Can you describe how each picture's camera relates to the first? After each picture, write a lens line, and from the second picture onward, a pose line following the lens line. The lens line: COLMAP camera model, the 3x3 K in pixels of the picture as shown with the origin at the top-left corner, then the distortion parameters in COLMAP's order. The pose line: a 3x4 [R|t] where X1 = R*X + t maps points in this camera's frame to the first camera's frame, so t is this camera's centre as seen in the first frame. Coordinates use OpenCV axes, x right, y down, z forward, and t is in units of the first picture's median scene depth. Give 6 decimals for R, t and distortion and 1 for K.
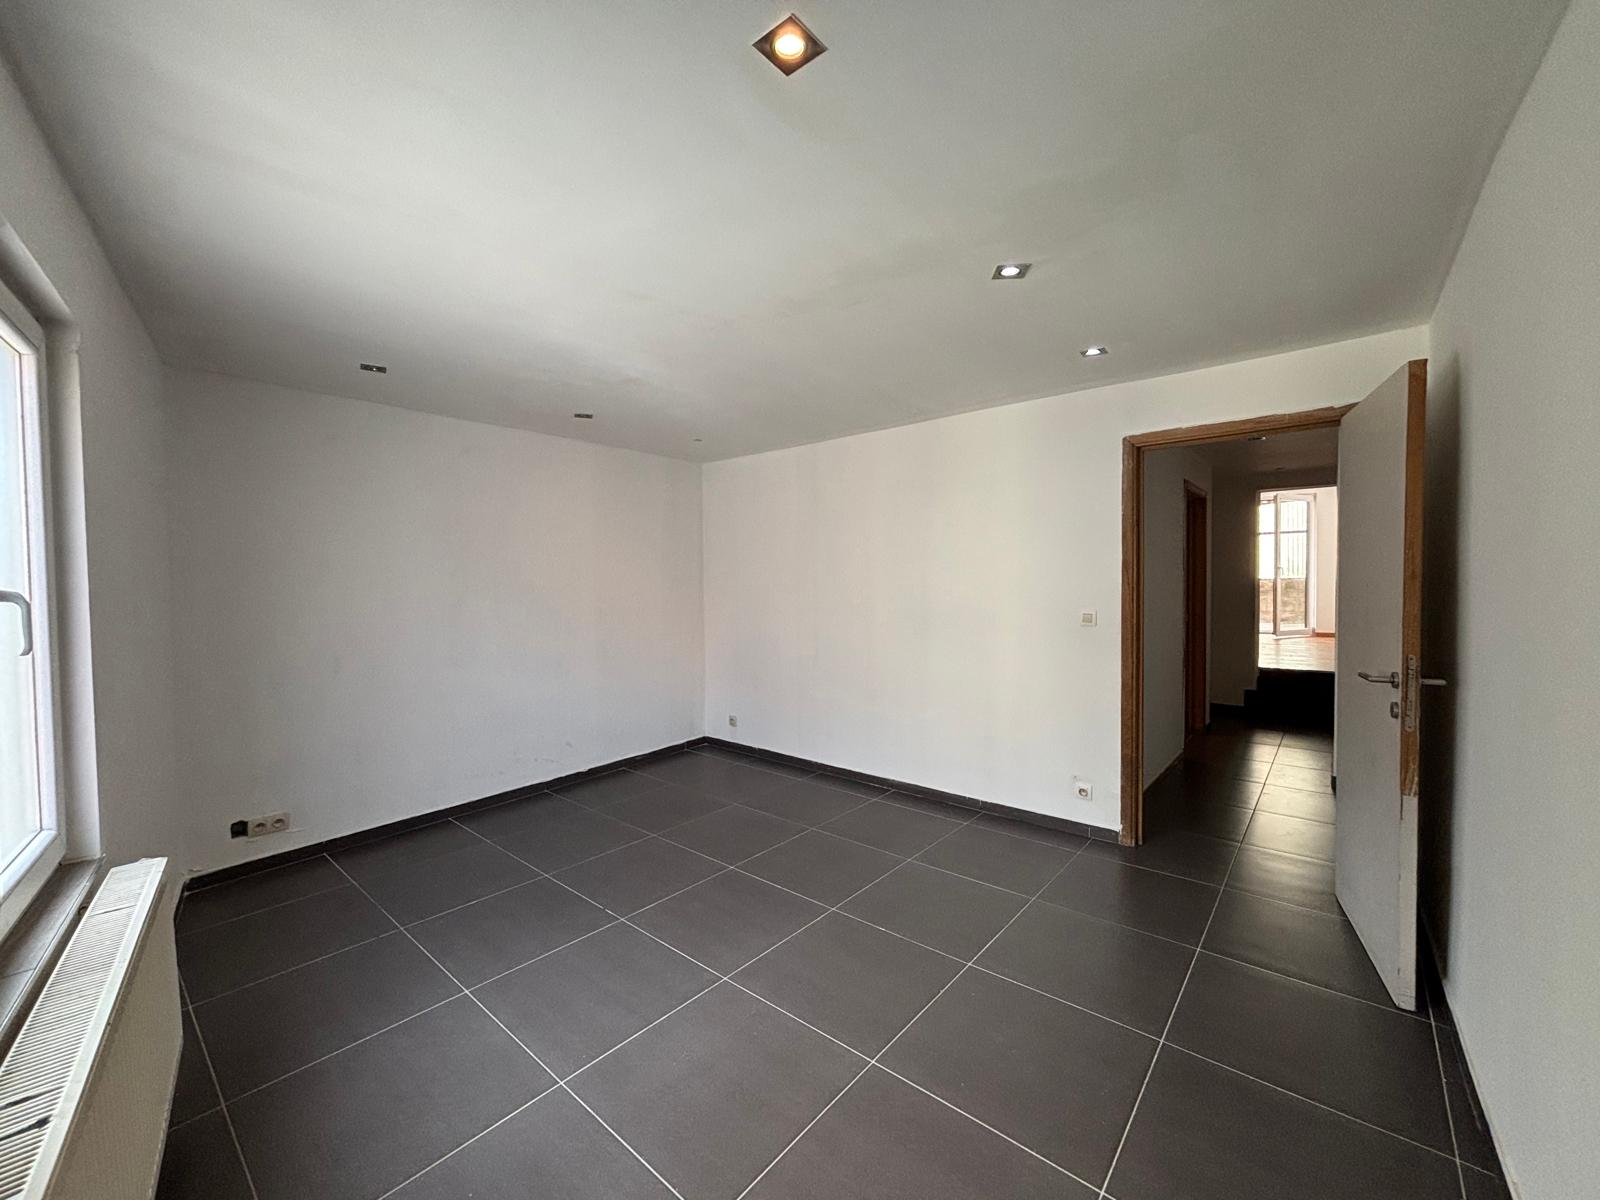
lens RADIAL K [[646.1, 0, 798.8], [0, 646.1, 600.7], [0, 0, 1]] dist [-0.001173, -0.000102]
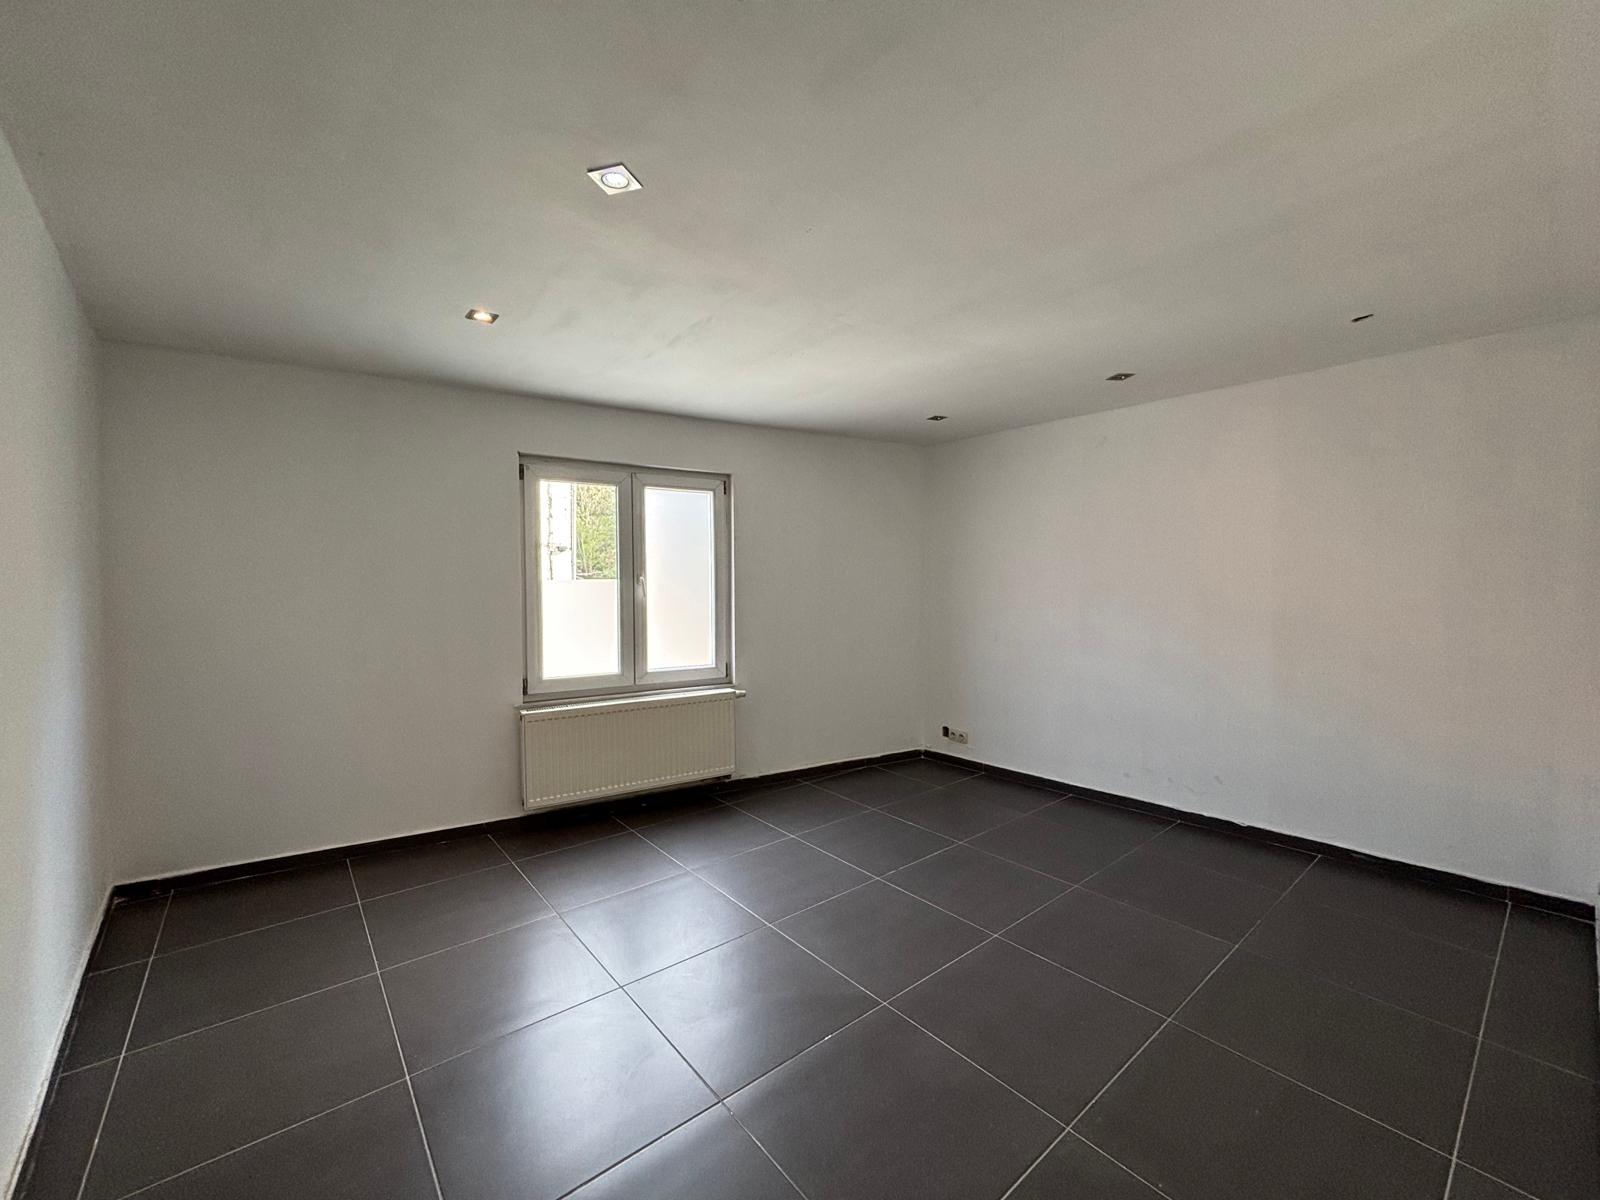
lens RADIAL K [[646.1, 0, 798.8], [0, 646.1, 600.7], [0, 0, 1]] dist [-0.001173, -0.000102]
pose [[-0.168142, 0.048660, -0.984561, 0.558082], [-0.020937, 0.998379, 0.052918, -0.028384], [0.985540, 0.029512, -0.166851, 0.712492]]
